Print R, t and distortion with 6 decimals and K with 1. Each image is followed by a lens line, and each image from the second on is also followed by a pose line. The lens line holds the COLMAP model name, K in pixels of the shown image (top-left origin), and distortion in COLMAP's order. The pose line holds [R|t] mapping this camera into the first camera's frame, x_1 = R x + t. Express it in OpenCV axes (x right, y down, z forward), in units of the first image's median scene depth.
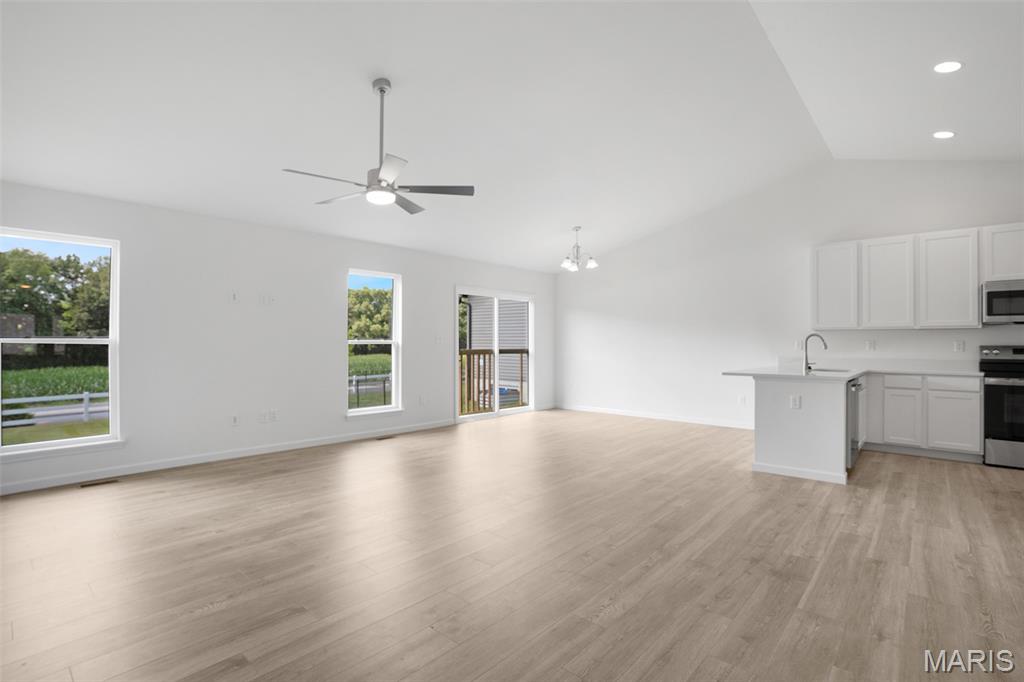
lens RADIAL K [[524.8, 0, 459.4], [0, 524.8, 339.4], [0, 0, 1]] dist [-0.036694, 0.000533]
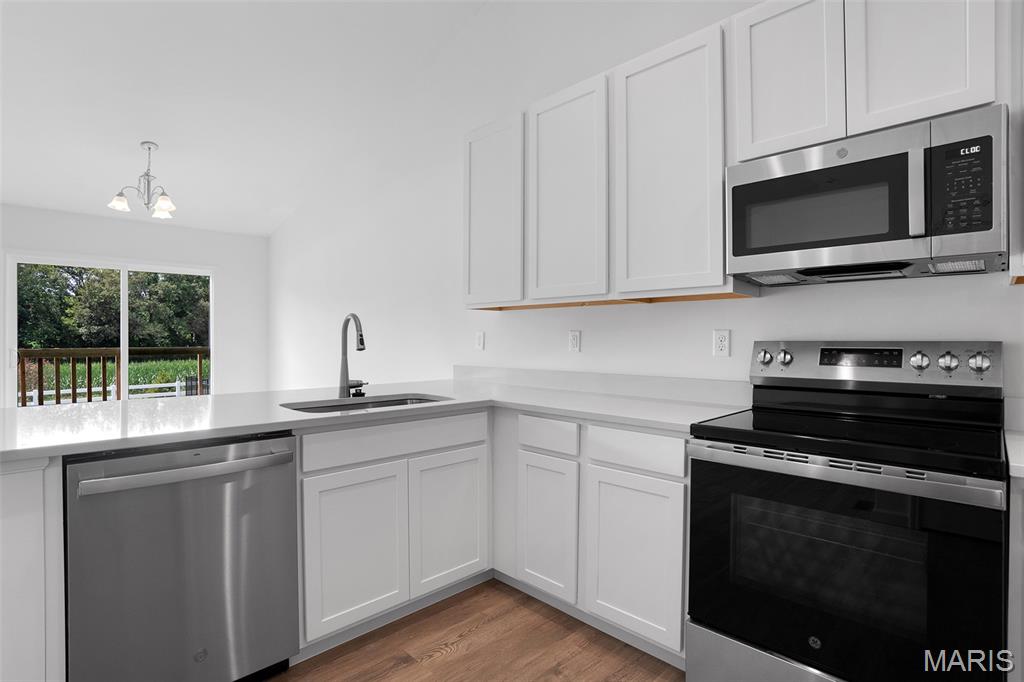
lens RADIAL K [[524.8, 0, 459.4], [0, 524.8, 339.4], [0, 0, 1]] dist [-0.036694, 0.000533]
pose [[0.996095, -0.002340, -0.088257, 0.629321], [0.003211, 0.999947, 0.009731, 0.004733], [0.088230, -0.009977, 0.996050, 0.444233]]
